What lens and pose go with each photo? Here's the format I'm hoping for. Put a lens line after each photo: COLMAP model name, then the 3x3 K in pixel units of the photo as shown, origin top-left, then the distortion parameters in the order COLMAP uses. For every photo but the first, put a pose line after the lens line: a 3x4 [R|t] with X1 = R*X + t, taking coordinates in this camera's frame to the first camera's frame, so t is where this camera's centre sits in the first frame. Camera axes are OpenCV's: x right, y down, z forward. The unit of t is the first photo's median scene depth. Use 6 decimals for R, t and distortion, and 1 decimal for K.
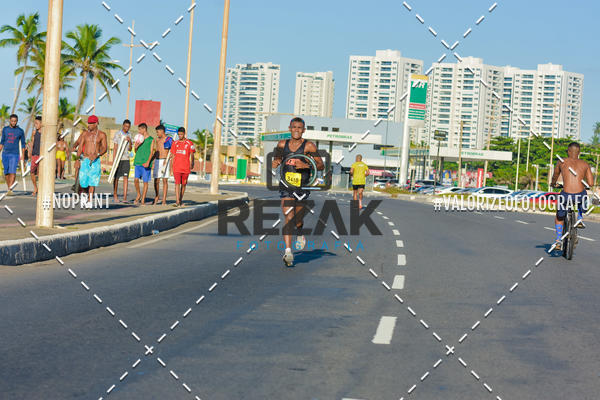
lens RADIAL K [[3431.3, 0, 299.1], [0, 3431.3, 199.1], [0, 0, 1]] dist [0.314211, 0.000000]
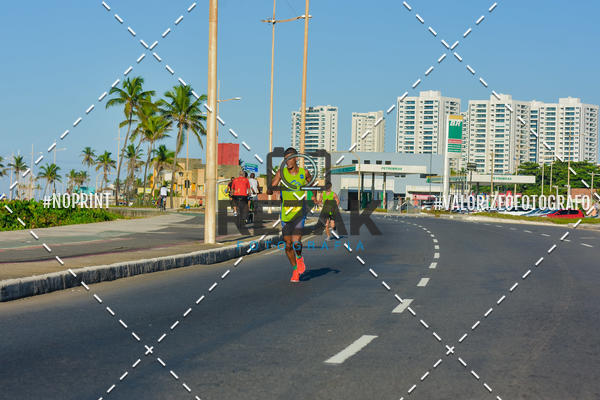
lens RADIAL K [[3431.3, 0, 305.5], [0, 3431.3, 202.6], [0, 0, 1]] dist [0.314211, 0.000000]
pose [[0.999222, -0.037270, -0.012904, -0.002995], [0.037190, 0.999288, -0.006393, 0.000321], [0.013133, 0.005908, 0.999896, -0.185222]]
